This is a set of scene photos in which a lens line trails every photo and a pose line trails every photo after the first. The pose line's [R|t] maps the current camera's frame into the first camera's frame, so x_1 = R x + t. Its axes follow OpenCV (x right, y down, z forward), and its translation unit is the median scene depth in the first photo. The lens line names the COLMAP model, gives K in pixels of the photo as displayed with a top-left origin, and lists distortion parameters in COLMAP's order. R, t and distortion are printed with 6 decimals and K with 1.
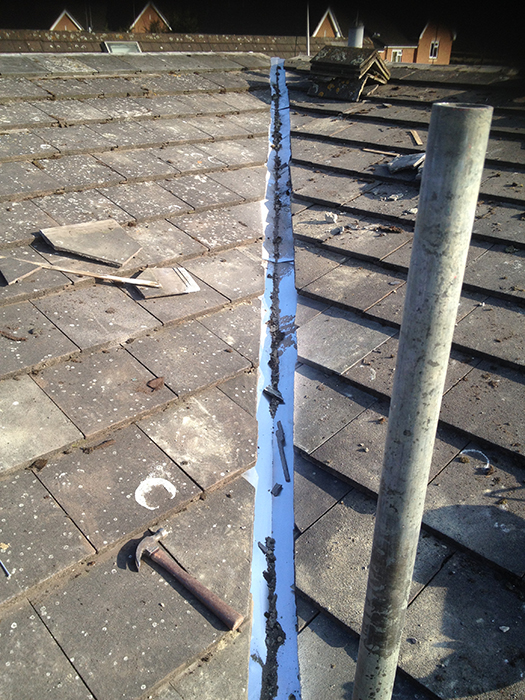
lens RADIAL K [[661.5, 0, 262.5], [0, 661.5, 350.0], [0, 0, 1]] dist [0.083142, -0.169862]
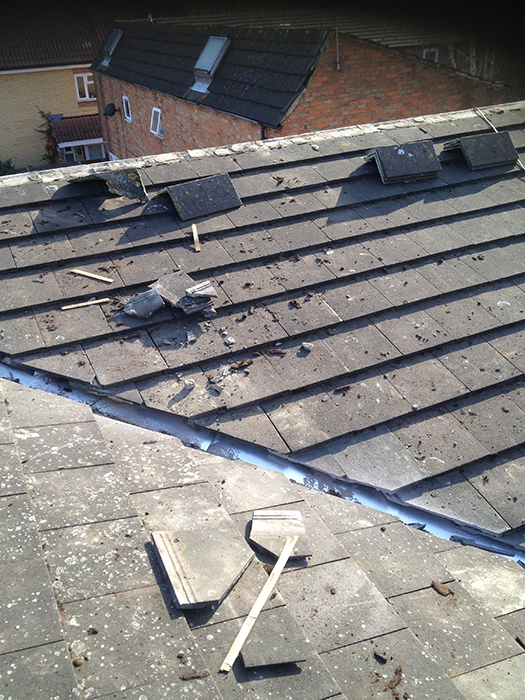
lens RADIAL K [[671.8, 0, 240.6], [0, 671.8, 352.5], [0, 0, 1]] dist [0.114961, -0.252847]
pose [[0.320156, -0.486339, 0.813003, -0.948918], [0.453435, 0.832157, 0.319236, -0.747662], [-0.831803, 0.266439, 0.486943, 0.616925]]
